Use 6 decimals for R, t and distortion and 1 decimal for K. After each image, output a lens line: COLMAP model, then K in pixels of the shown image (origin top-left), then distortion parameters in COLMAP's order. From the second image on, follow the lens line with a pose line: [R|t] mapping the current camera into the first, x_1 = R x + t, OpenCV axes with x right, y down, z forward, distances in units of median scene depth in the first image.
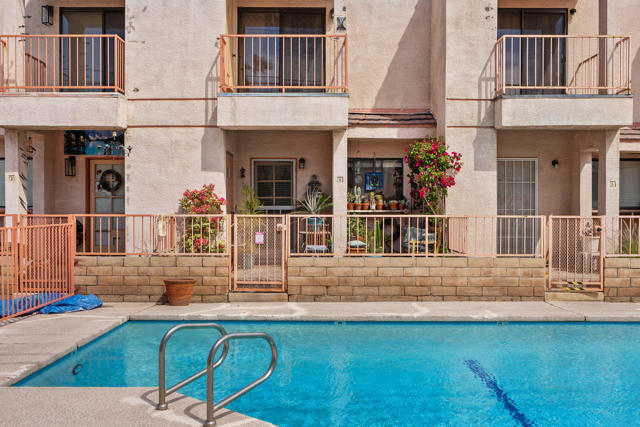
lens RADIAL K [[622.3, 0, 320.0], [0, 622.3, 213.5], [0, 0, 1]] dist [-0.023887, -0.005860]
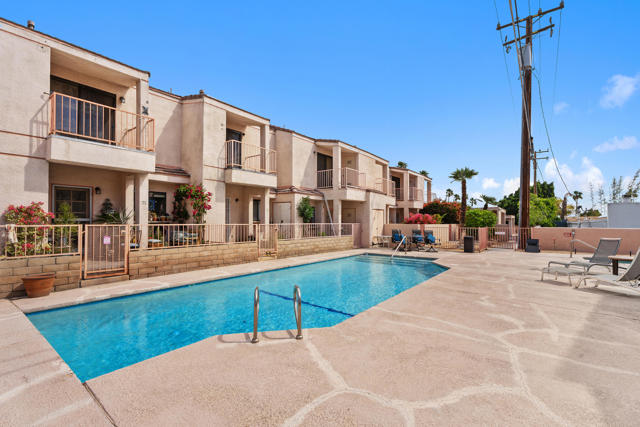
lens RADIAL K [[291.6, 0, 320.0], [0, 291.6, 213.5], [0, 0, 1]] dist [0.001254, 0.000089]
pose [[0.595525, 0.021409, 0.803051, -0.315649], [0.003887, 0.999556, -0.029530, -0.001736], [-0.803327, 0.020708, 0.595178, 0.156786]]
